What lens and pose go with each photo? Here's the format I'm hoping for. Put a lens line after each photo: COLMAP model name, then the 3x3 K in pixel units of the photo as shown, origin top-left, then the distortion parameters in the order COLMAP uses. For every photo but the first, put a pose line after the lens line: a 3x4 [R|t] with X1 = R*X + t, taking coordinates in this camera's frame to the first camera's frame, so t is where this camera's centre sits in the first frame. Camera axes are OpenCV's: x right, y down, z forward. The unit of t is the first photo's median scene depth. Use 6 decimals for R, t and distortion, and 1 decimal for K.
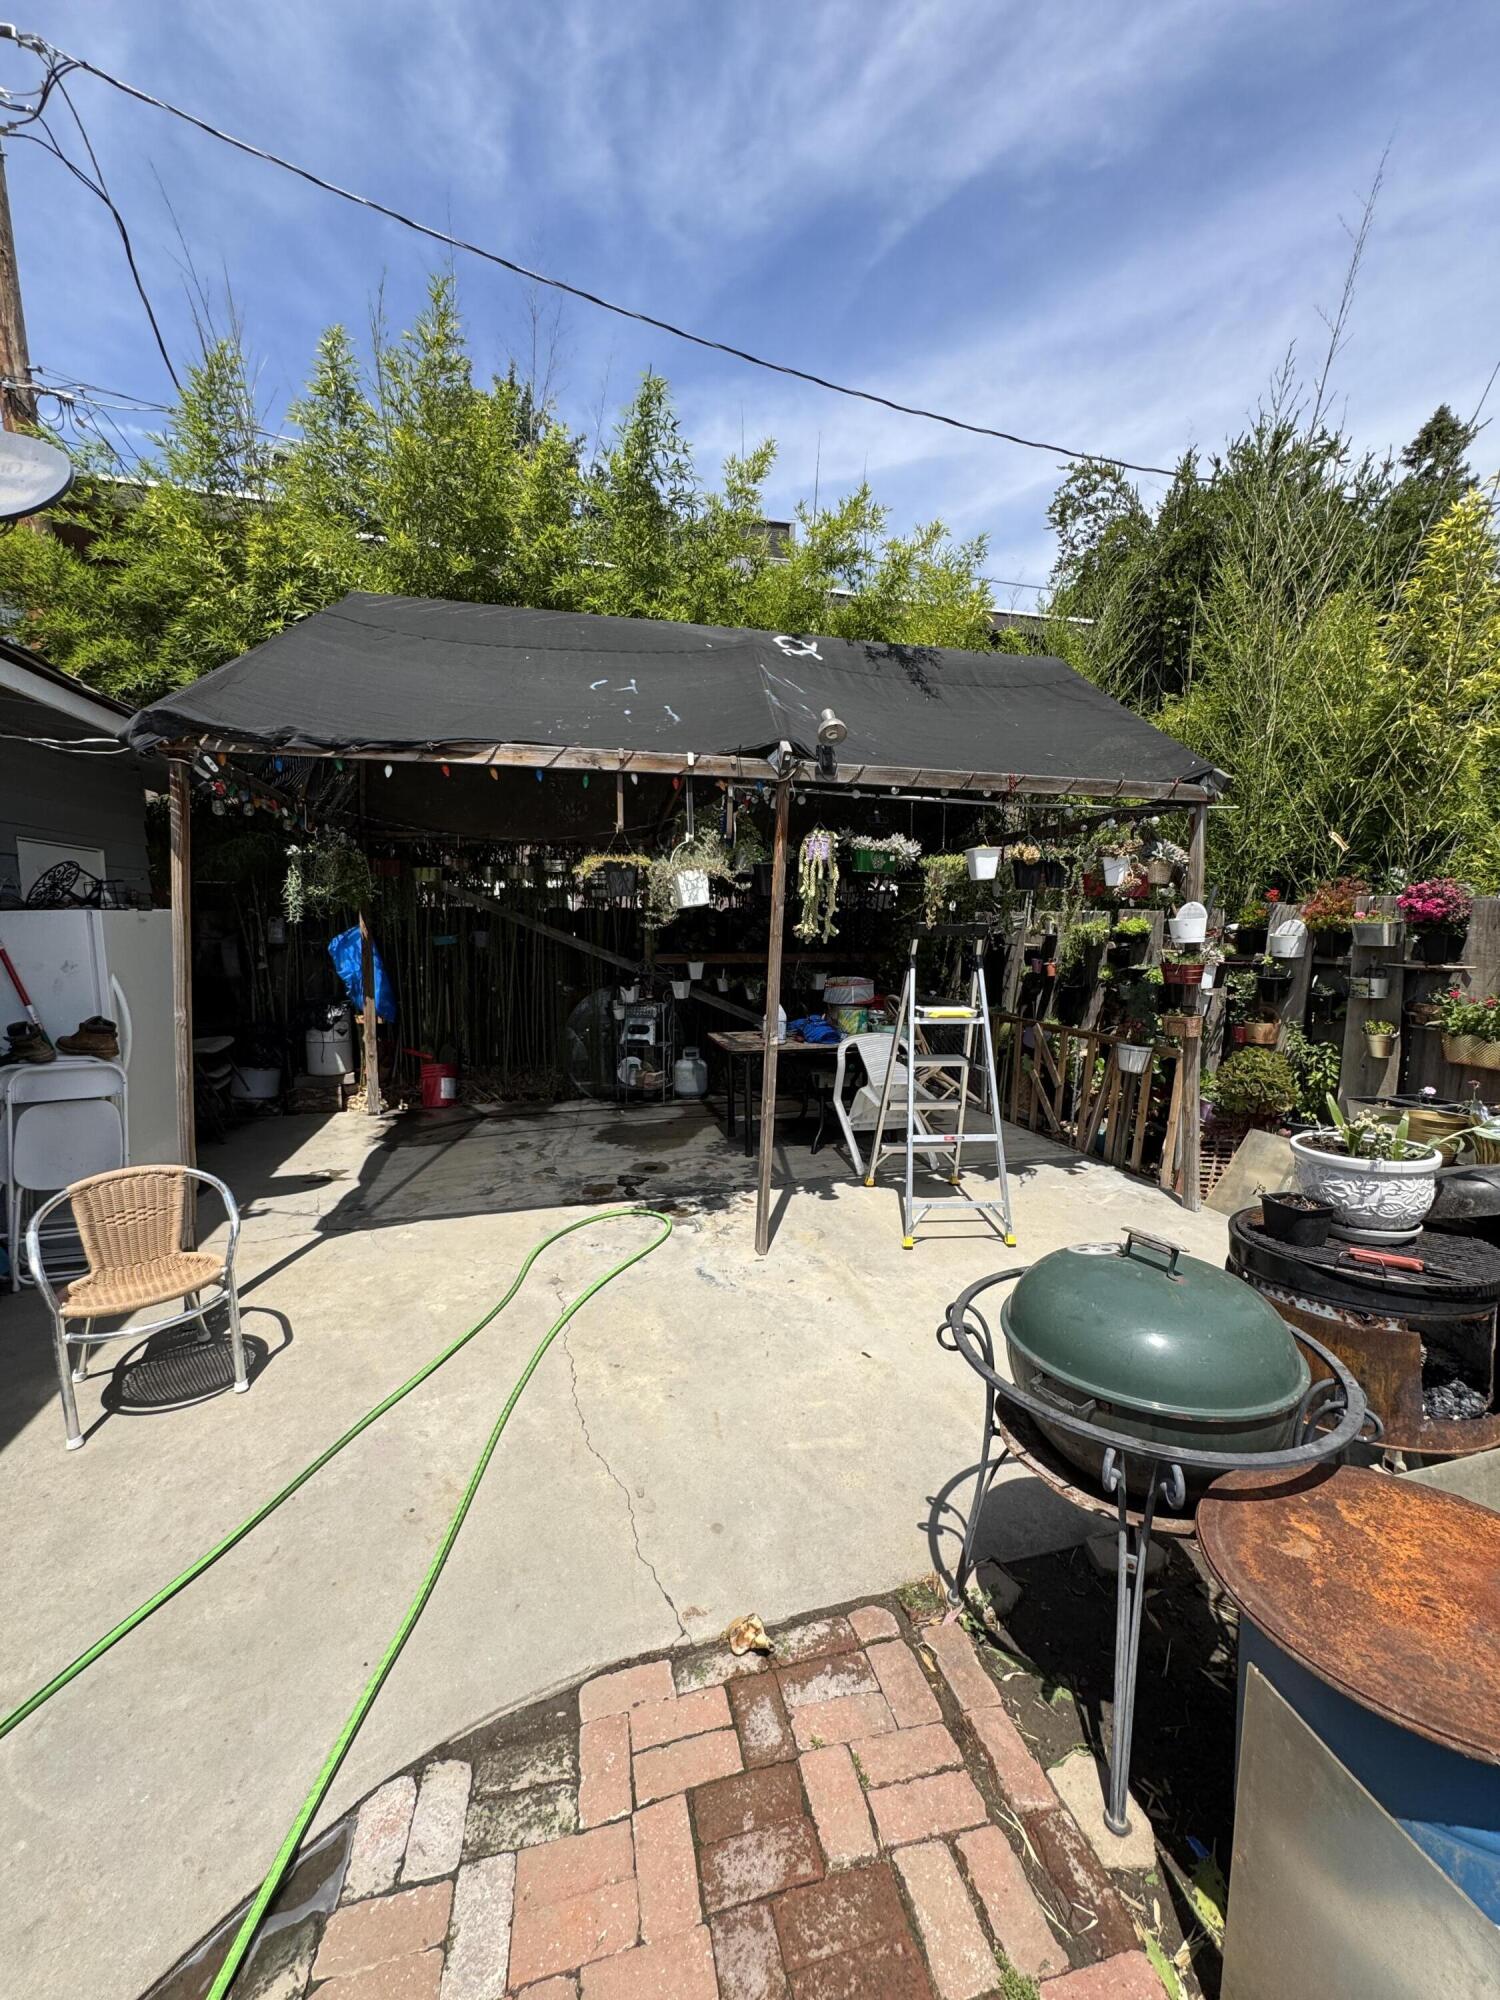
lens RADIAL K [[792.0, 0, 742.8], [0, 792.0, 999.3], [0, 0, 1]] dist [-0.002931, 0.001159]
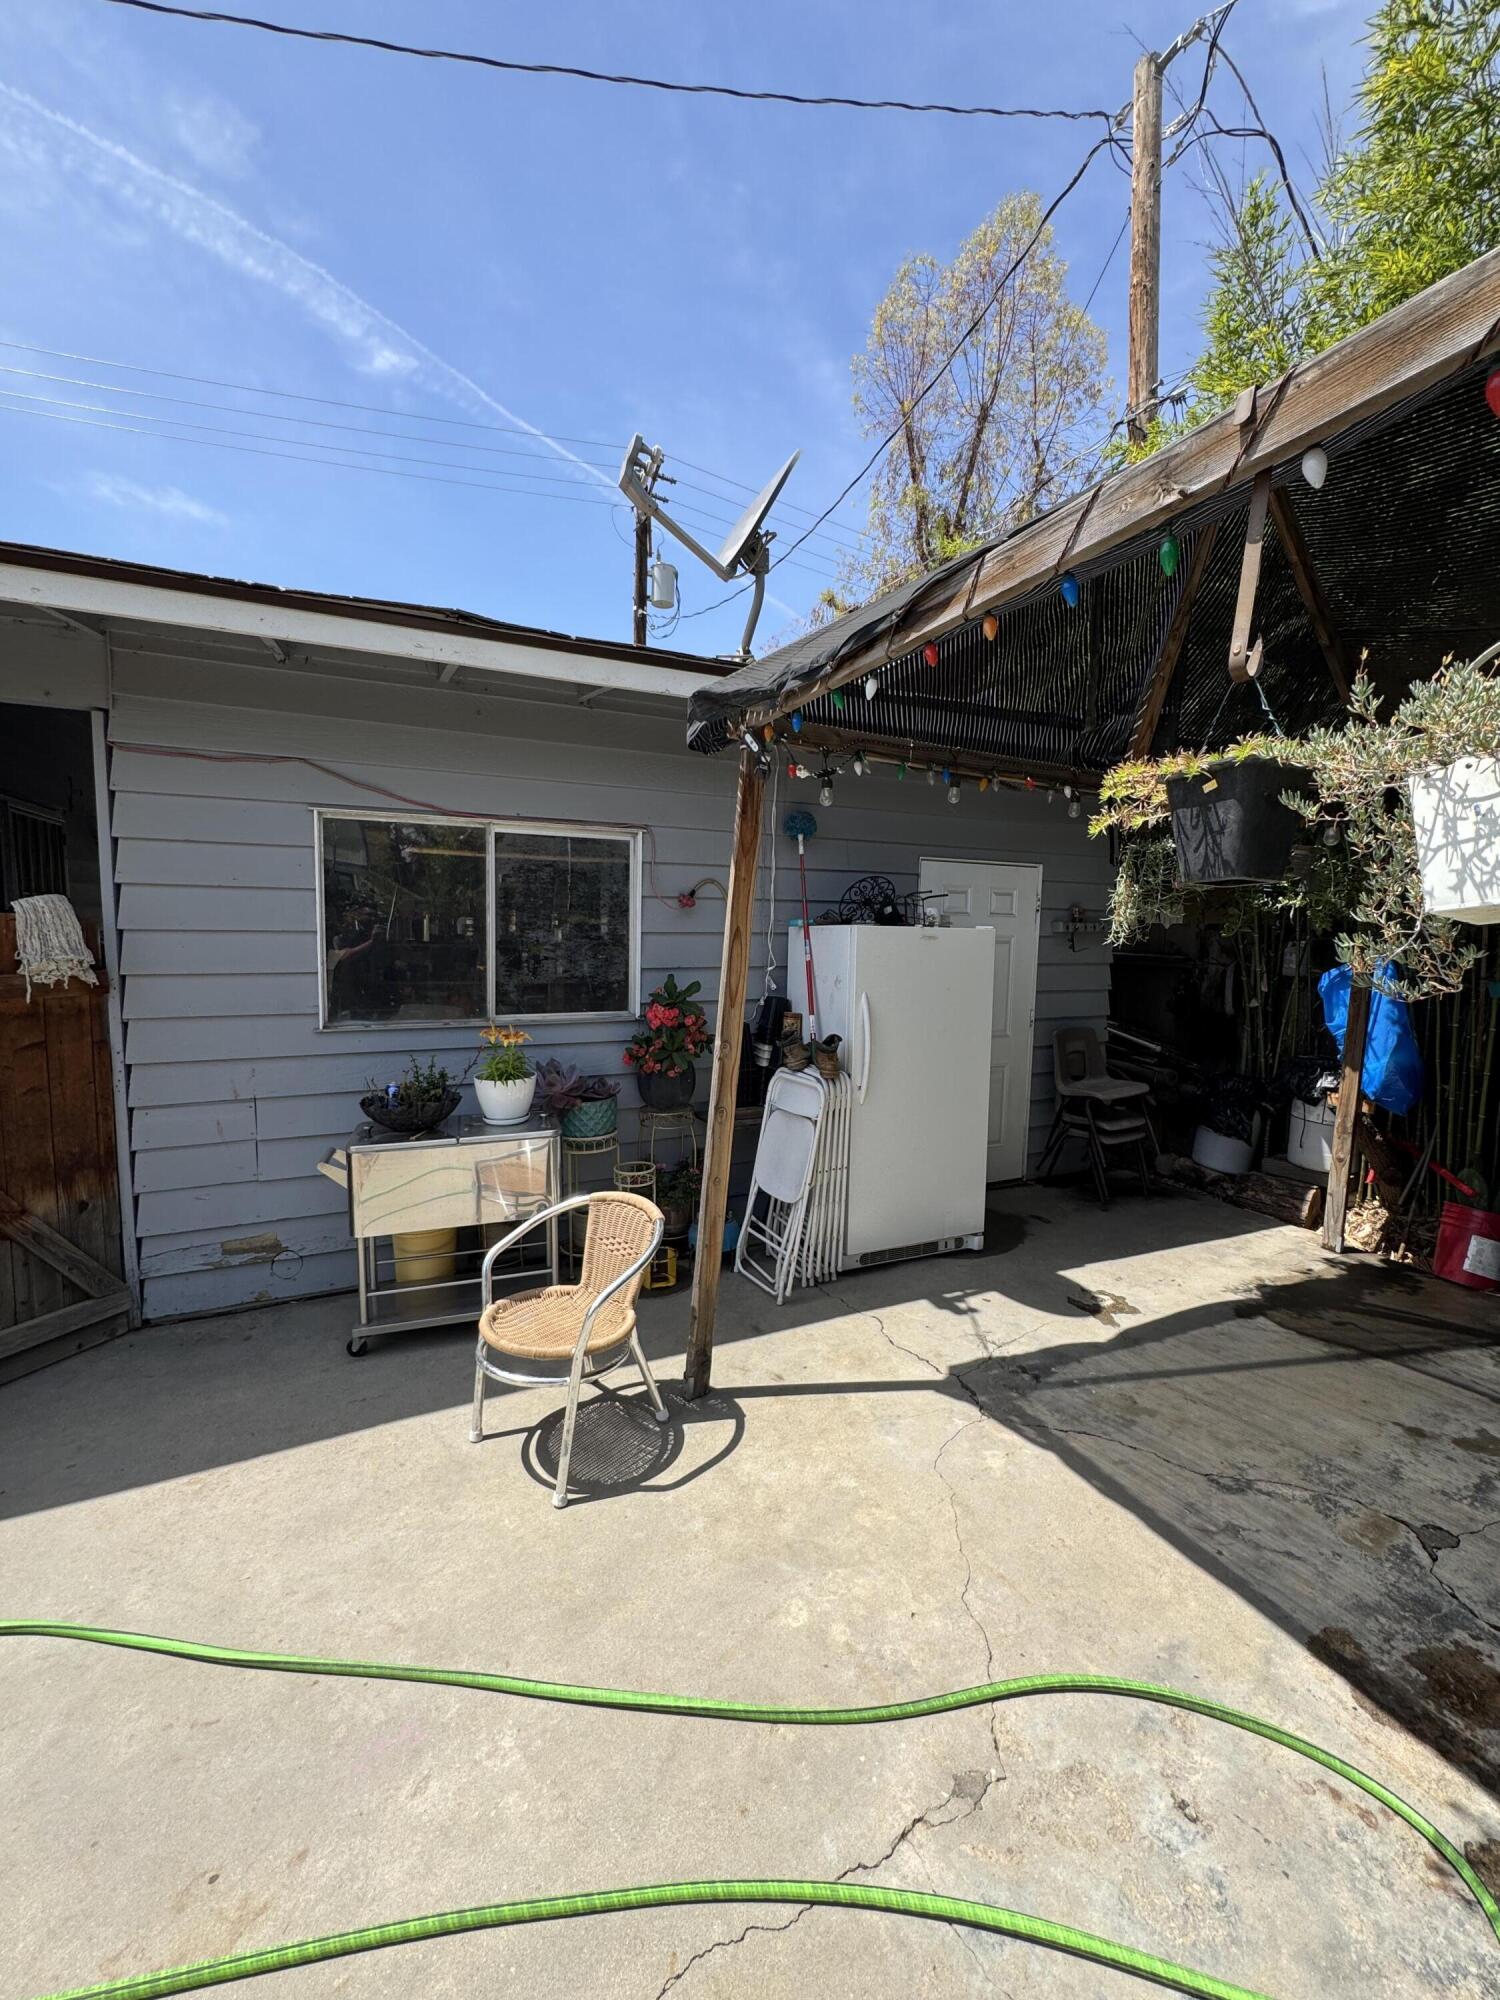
lens RADIAL K [[792.0, 0, 749.4], [0, 792.0, 1000.3], [0, 0, 1]] dist [-0.002931, 0.001159]
pose [[0.169276, 0.094993, -0.980980, 0.097443], [-0.121814, 0.989729, 0.074820, -0.067402], [0.978012, 0.106831, 0.179109, 0.601843]]
